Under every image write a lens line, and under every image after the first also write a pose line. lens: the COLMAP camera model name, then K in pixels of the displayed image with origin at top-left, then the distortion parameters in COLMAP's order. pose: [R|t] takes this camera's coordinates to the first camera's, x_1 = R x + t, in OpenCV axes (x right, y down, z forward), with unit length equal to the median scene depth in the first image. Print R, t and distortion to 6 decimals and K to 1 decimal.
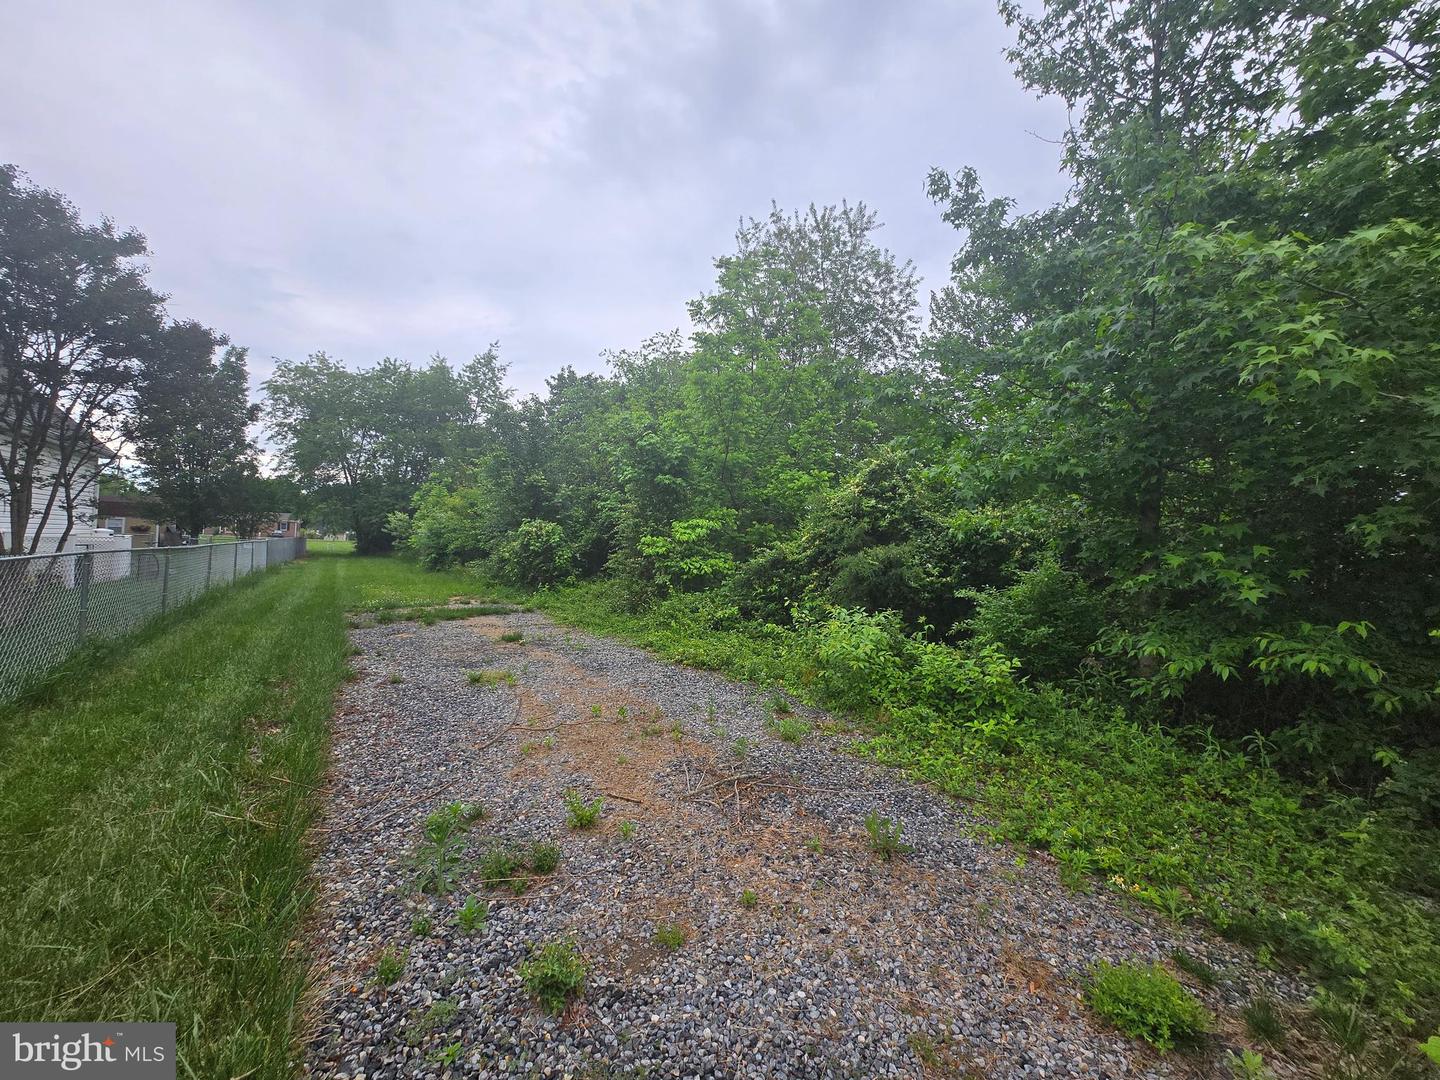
lens RADIAL K [[580.6, 0, 688.7], [0, 580.6, 523.6], [0, 0, 1]] dist [0.002671, -0.001595]
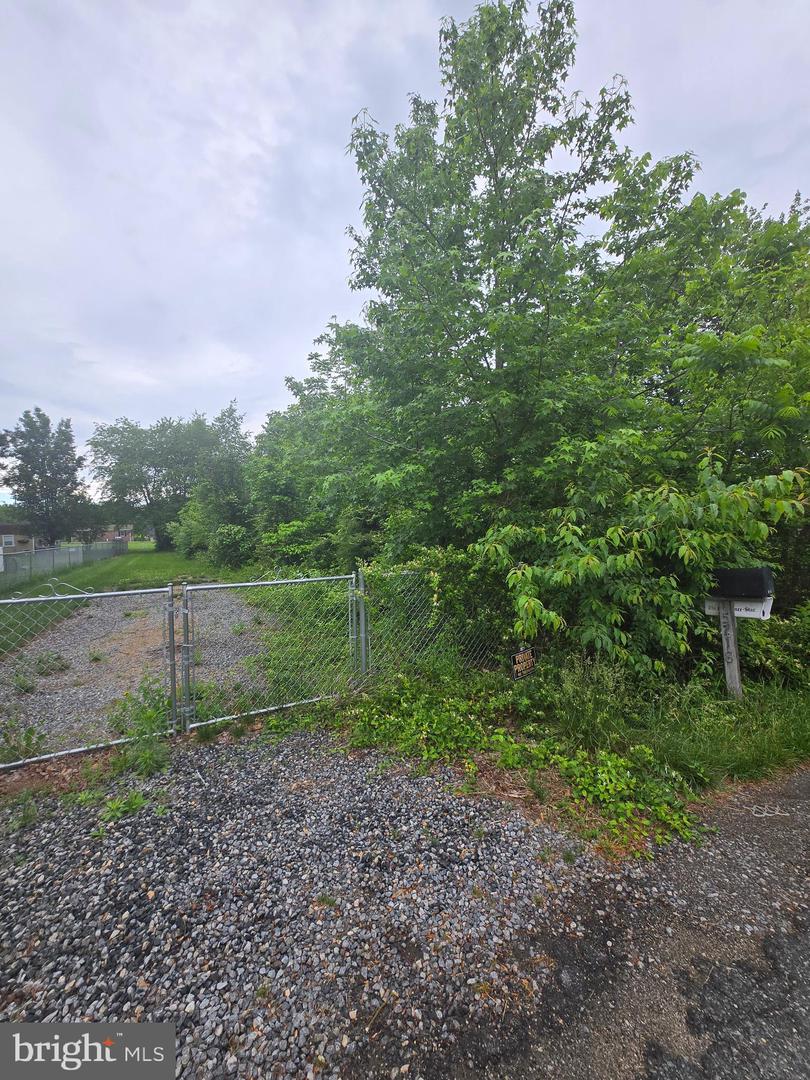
lens RADIAL K [[435.5, 0, 390.0], [0, 435.5, 534.3], [0, 0, 1]] dist [0.002671, -0.001595]
pose [[0.994326, -0.059340, -0.088291, 0.141738], [0.063705, 0.996839, 0.047469, -0.004494], [0.085195, -0.052824, 0.994963, -0.074277]]
